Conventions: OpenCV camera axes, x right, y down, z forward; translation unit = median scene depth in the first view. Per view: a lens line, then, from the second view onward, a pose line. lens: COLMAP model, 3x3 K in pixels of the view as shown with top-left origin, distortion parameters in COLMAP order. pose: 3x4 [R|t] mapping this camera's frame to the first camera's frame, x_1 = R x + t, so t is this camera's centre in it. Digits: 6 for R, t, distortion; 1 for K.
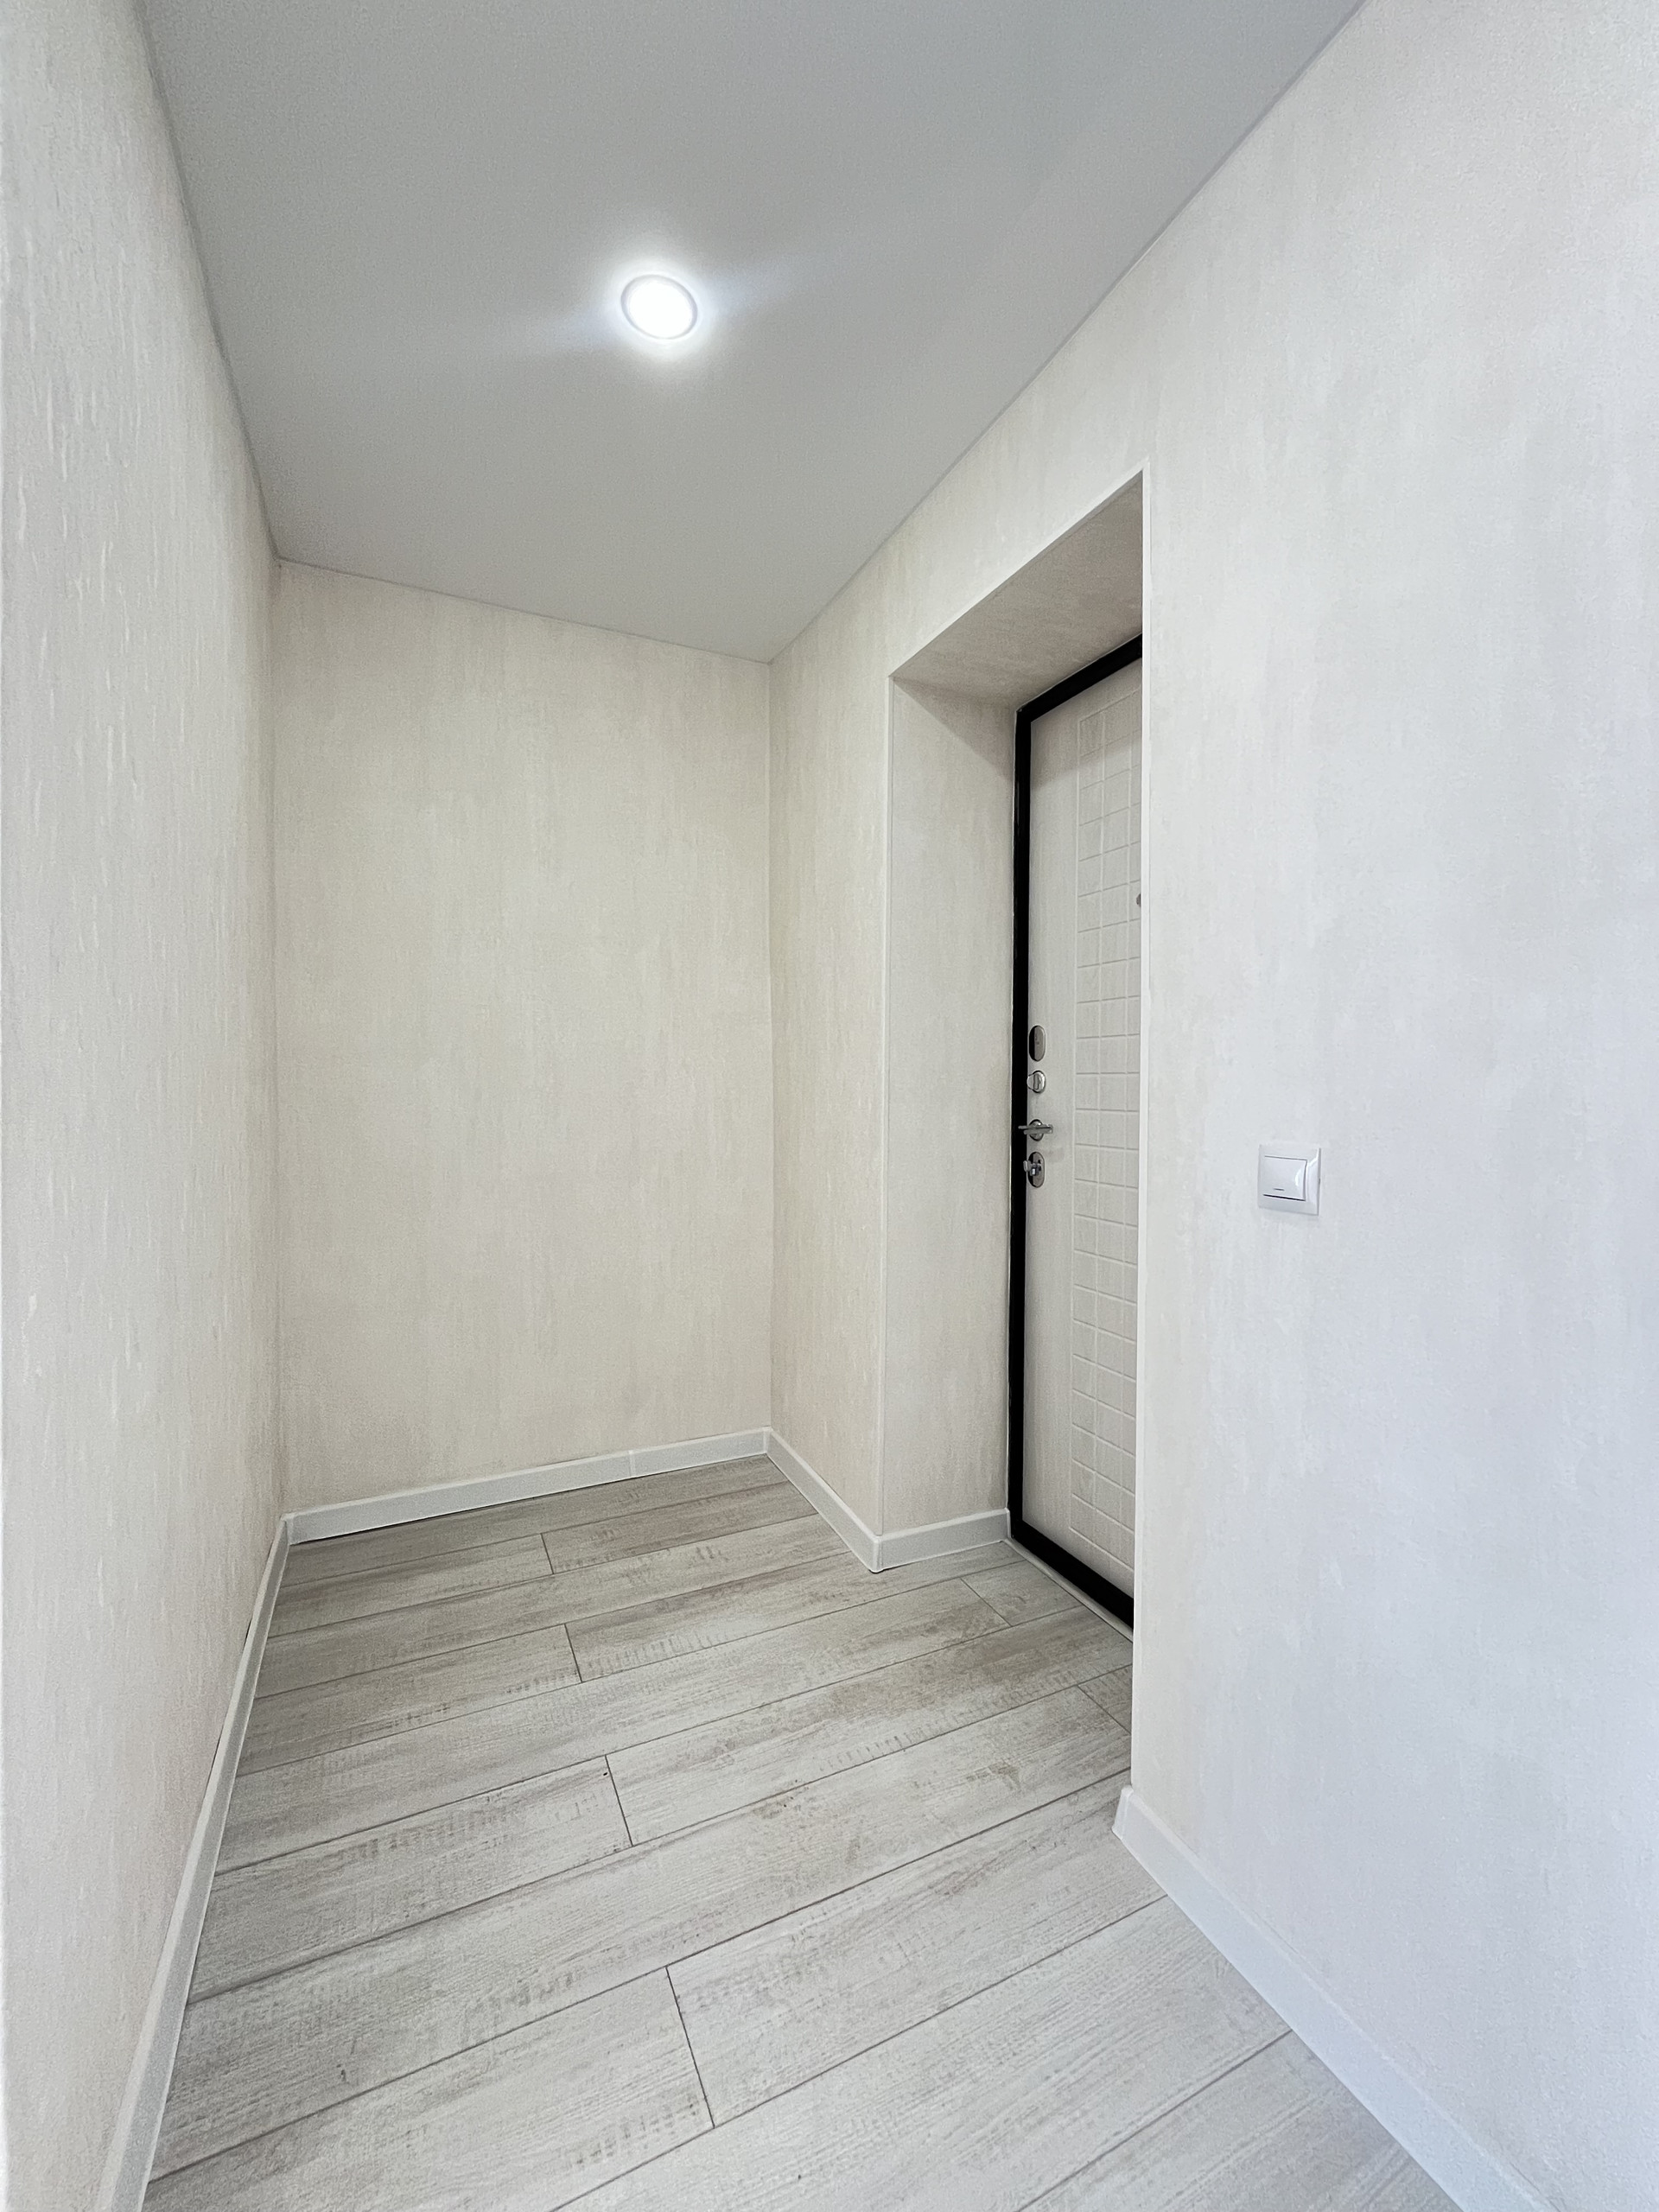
lens RADIAL K [[891.0, 0, 825.3], [0, 891.0, 1101.1], [0, 0, 1]] dist [-0.002715, 0.000232]
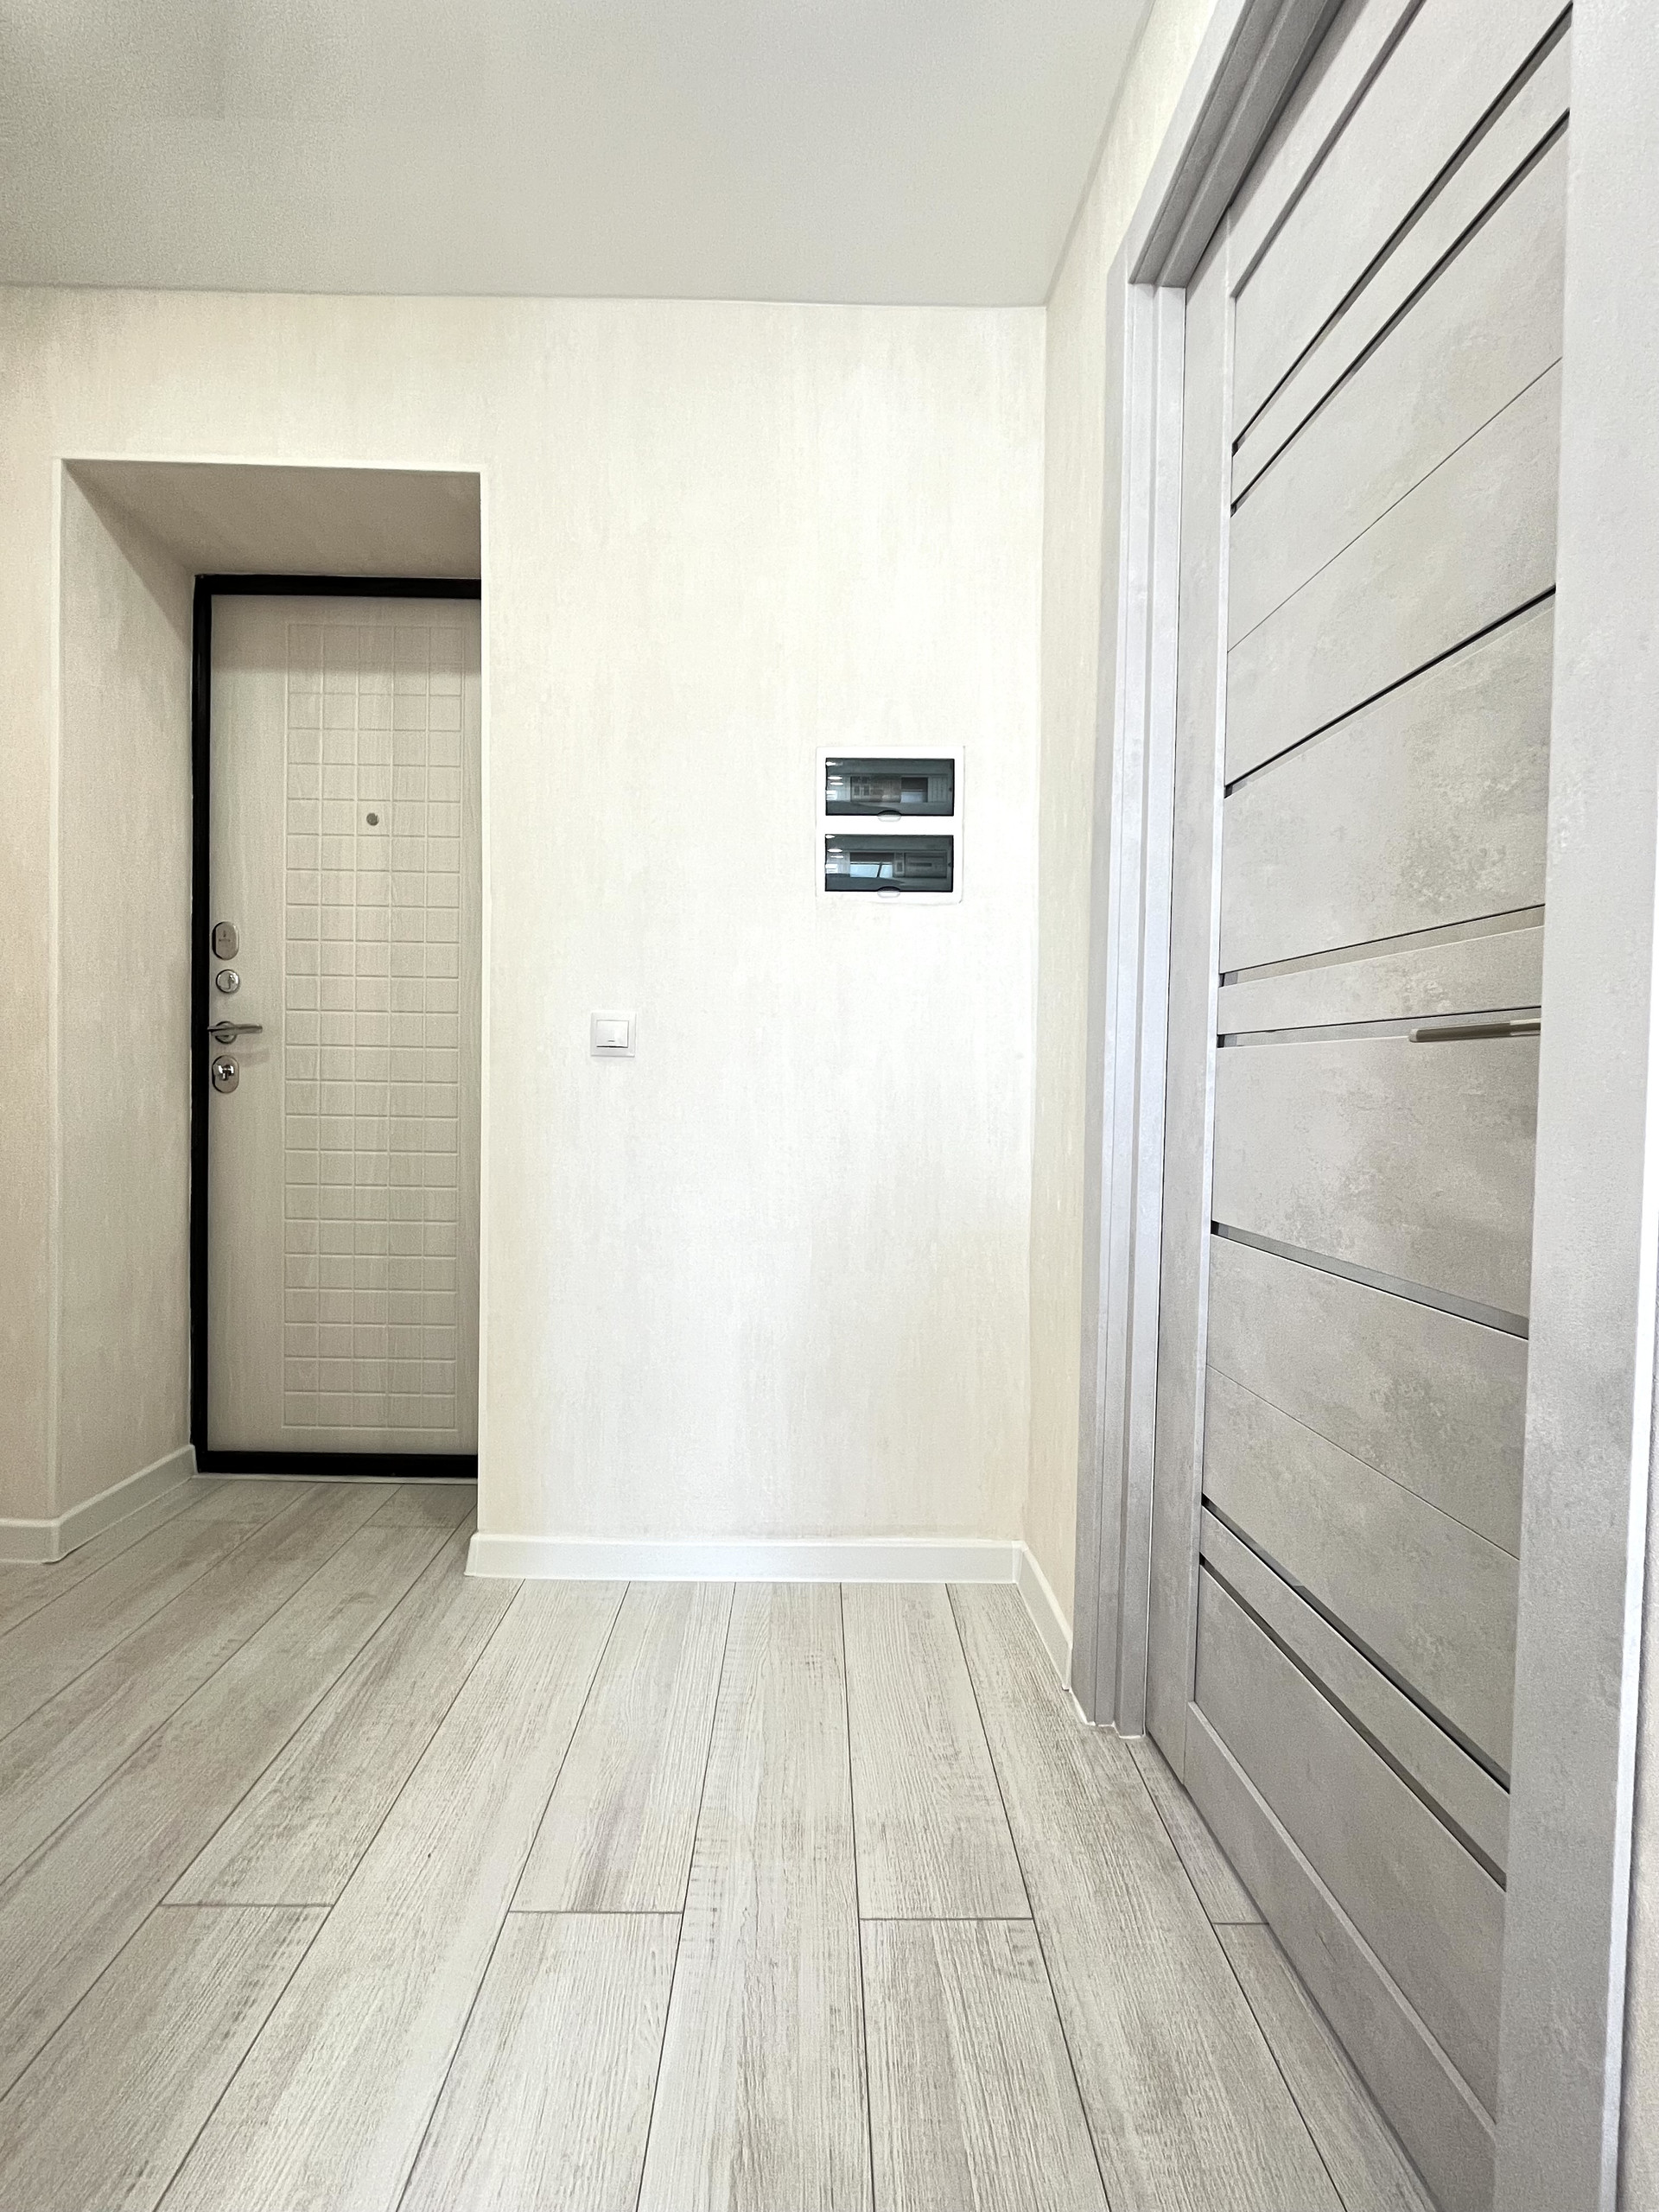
lens RADIAL K [[891.0, 0, 825.3], [0, 891.0, 1101.1], [0, 0, 1]] dist [-0.002715, 0.000232]
pose [[0.420178, -0.022067, 0.907173, -0.419970], [0.001209, 0.999717, 0.023758, 0.098812], [-0.907441, -0.008886, 0.420086, 0.025439]]
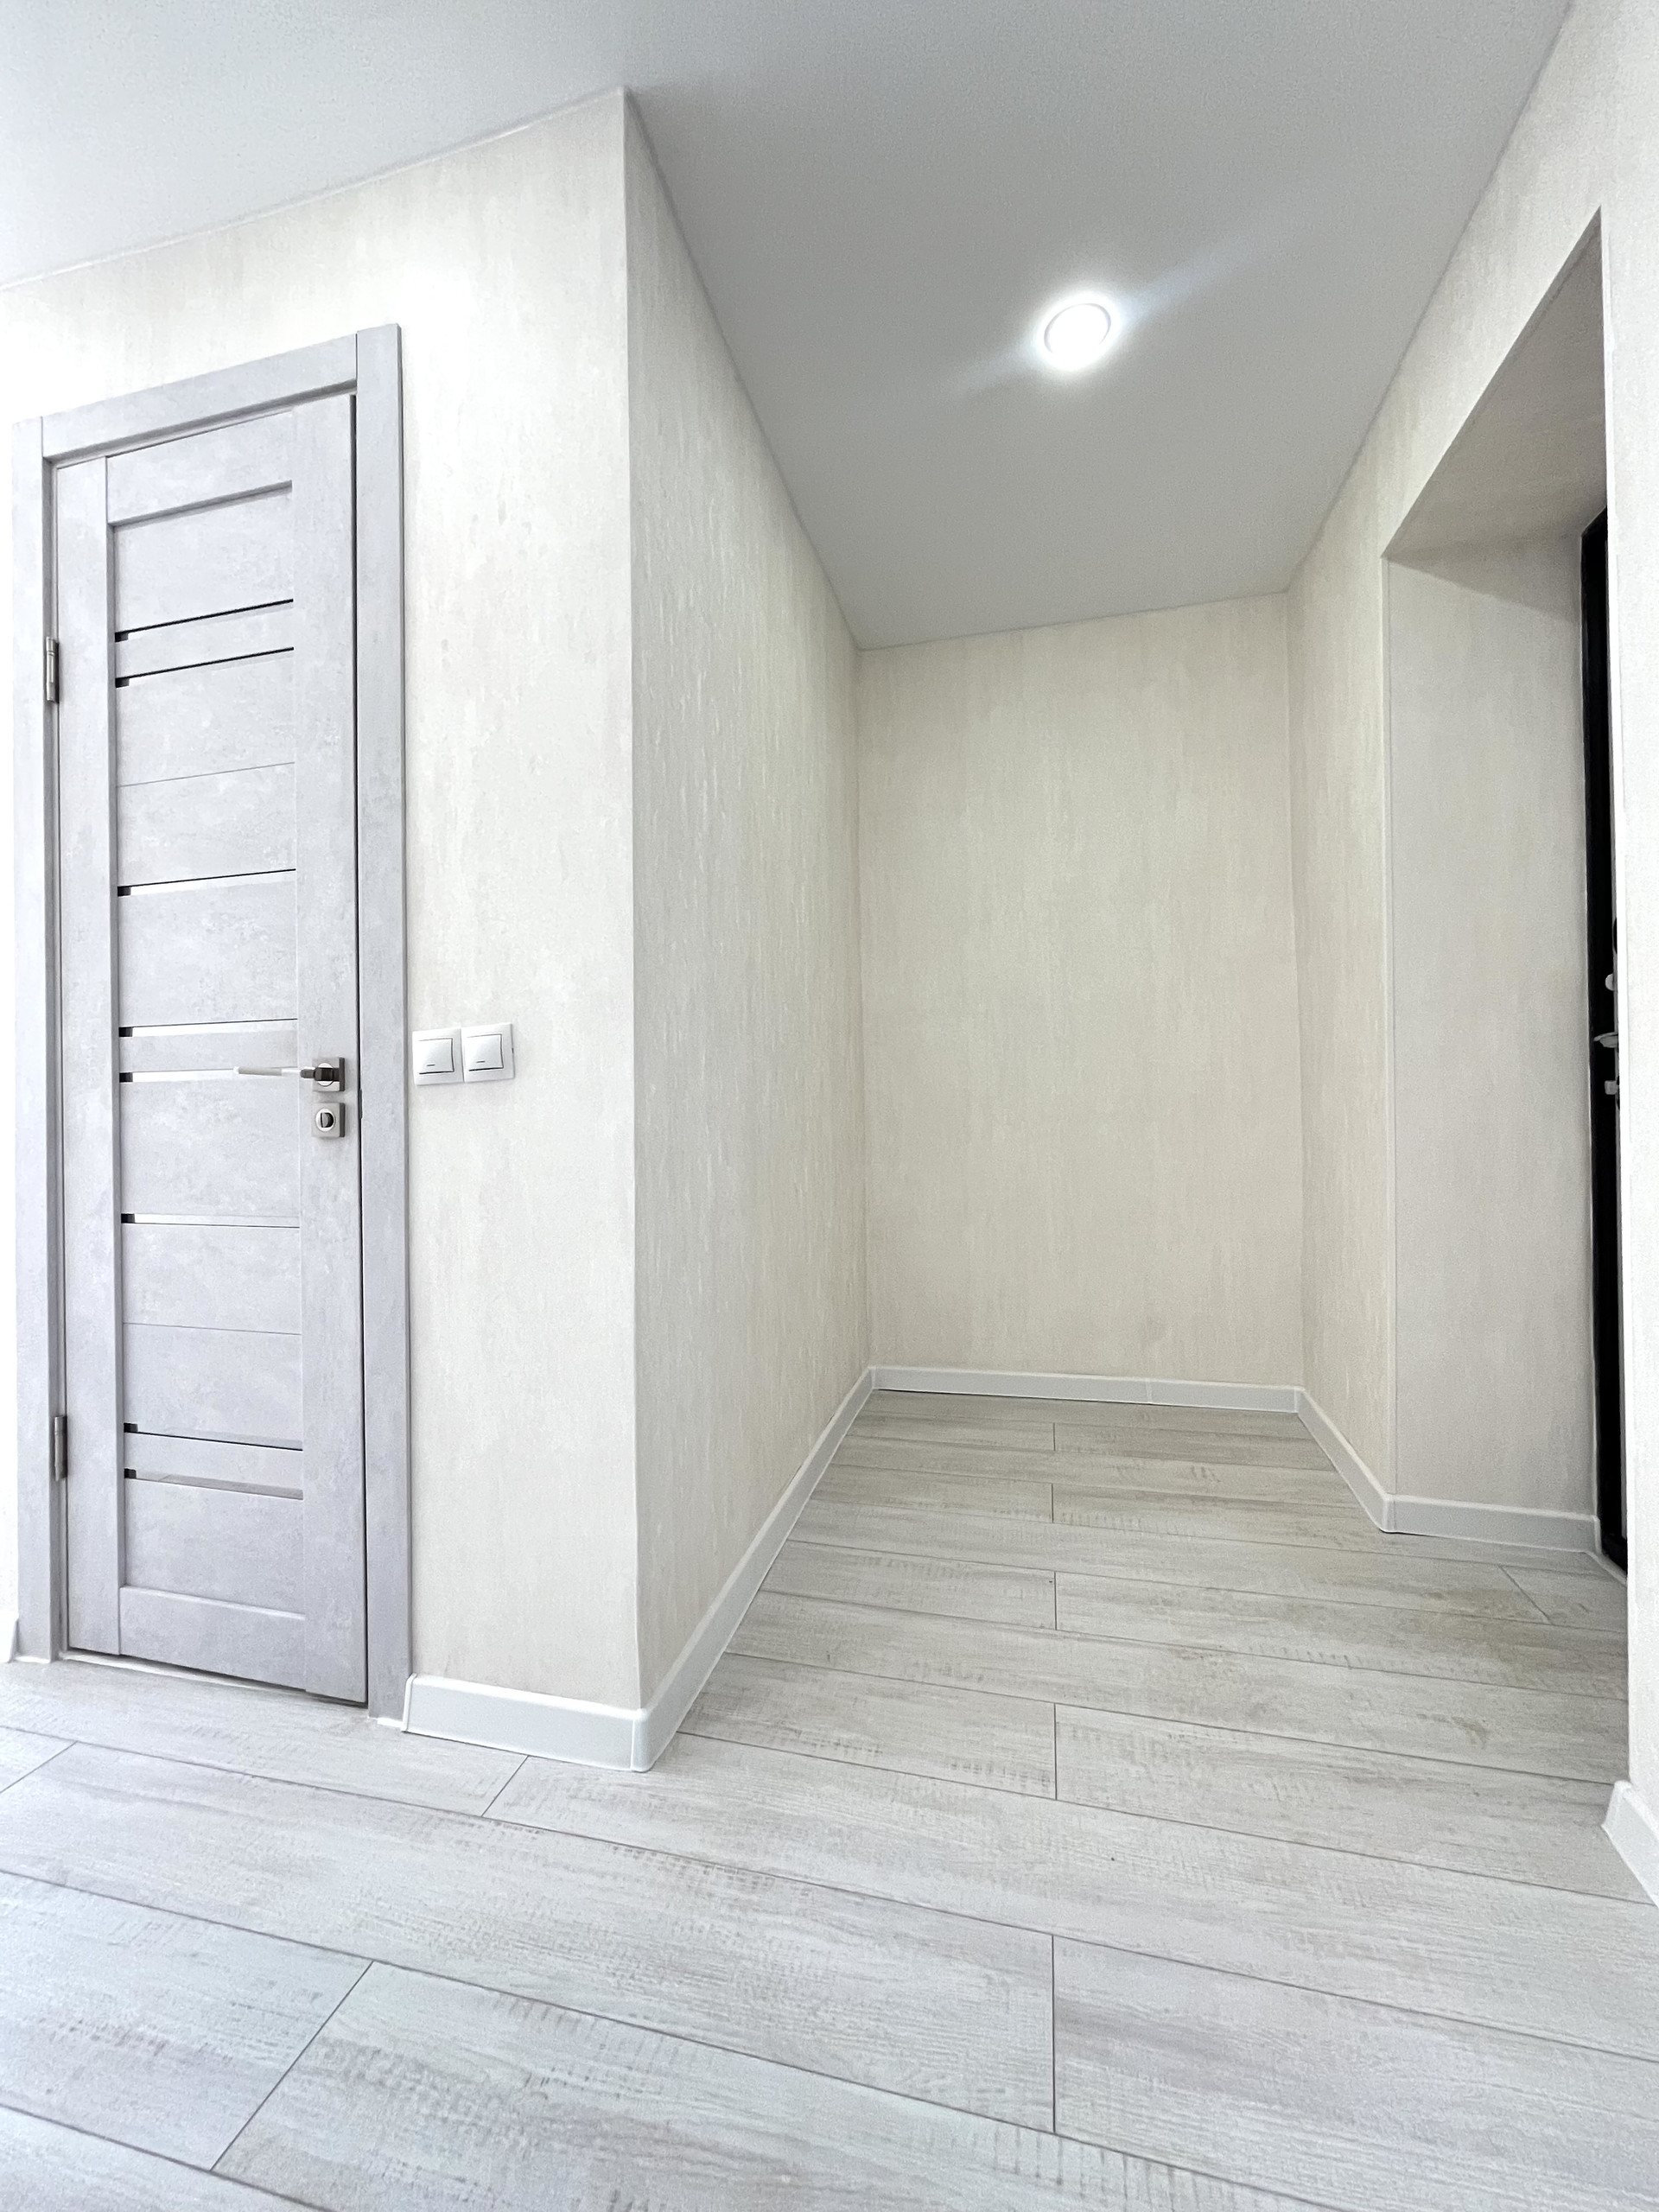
lens RADIAL K [[891.0, 0, 825.3], [0, 891.0, 1101.1], [0, 0, 1]] dist [-0.002715, 0.000232]
pose [[0.772336, -0.016399, -0.635003, 0.220662], [0.005985, 0.999810, -0.018540, 0.111857], [0.635187, 0.010518, 0.772287, -0.081779]]
